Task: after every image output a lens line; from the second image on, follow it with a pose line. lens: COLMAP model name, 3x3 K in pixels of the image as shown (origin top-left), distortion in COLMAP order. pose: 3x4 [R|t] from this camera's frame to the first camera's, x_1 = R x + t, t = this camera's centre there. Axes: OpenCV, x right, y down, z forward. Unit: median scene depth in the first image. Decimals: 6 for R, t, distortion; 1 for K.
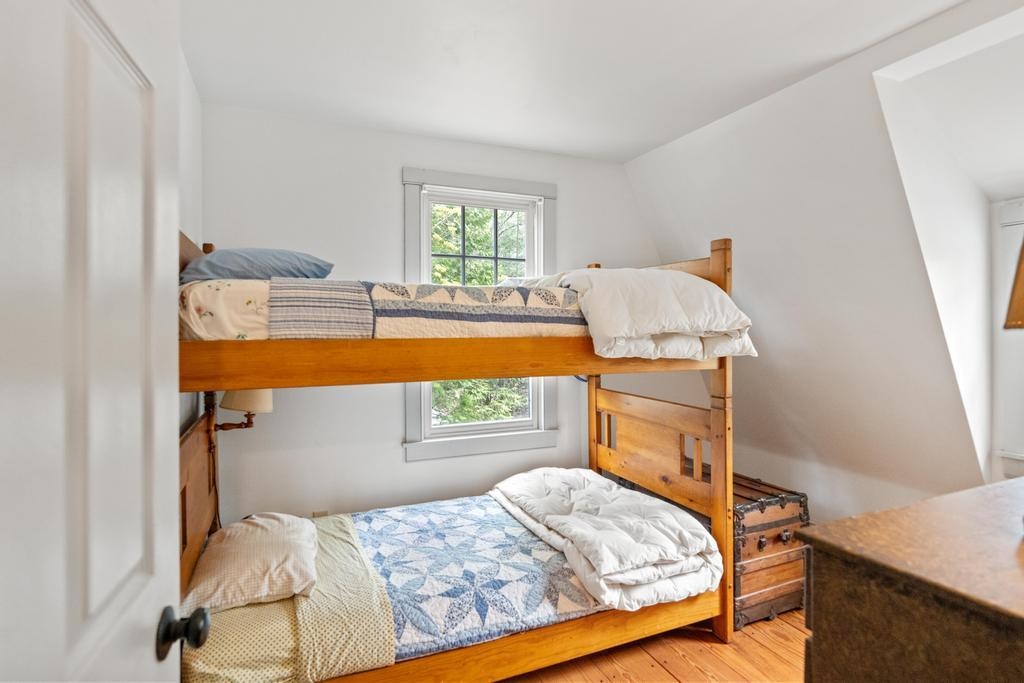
lens RADIAL K [[526.3, 0, 512.0], [0, 526.3, 341.5], [0, 0, 1]] dist [0.000586, 0.000047]
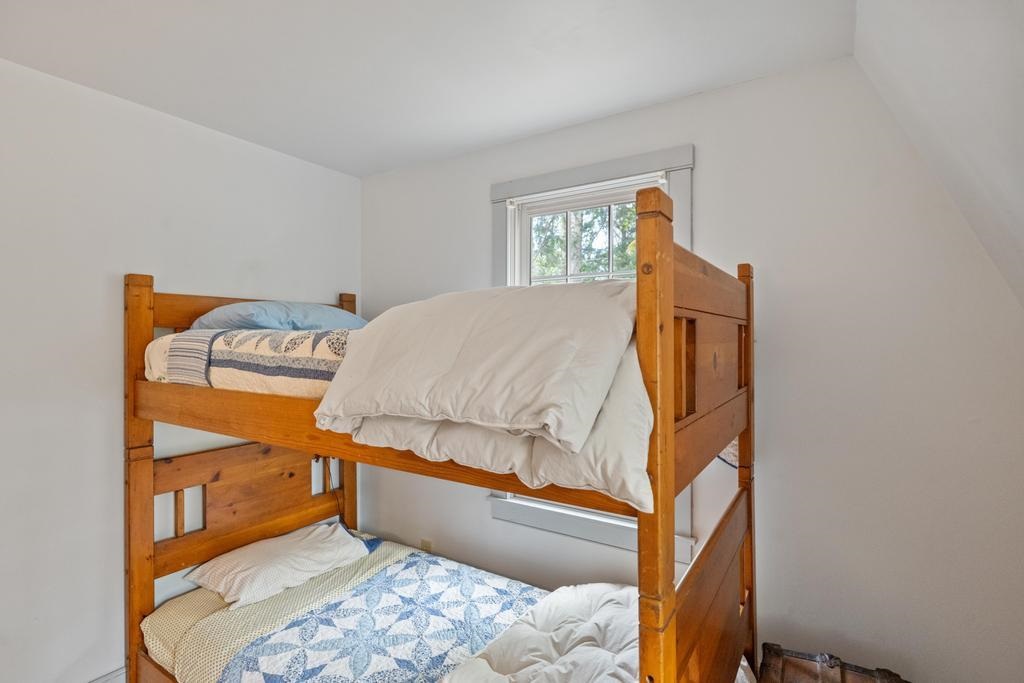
lens RADIAL K [[504.3, 0, 512.0], [0, 504.3, 341.5], [0, 0, 1]] dist [-0.002549, -0.000431]
pose [[0.542951, 0.008216, -0.839724, 0.644885], [-0.024476, 0.999682, -0.006044, -0.075479], [0.839408, 0.023835, 0.542980, 0.691770]]
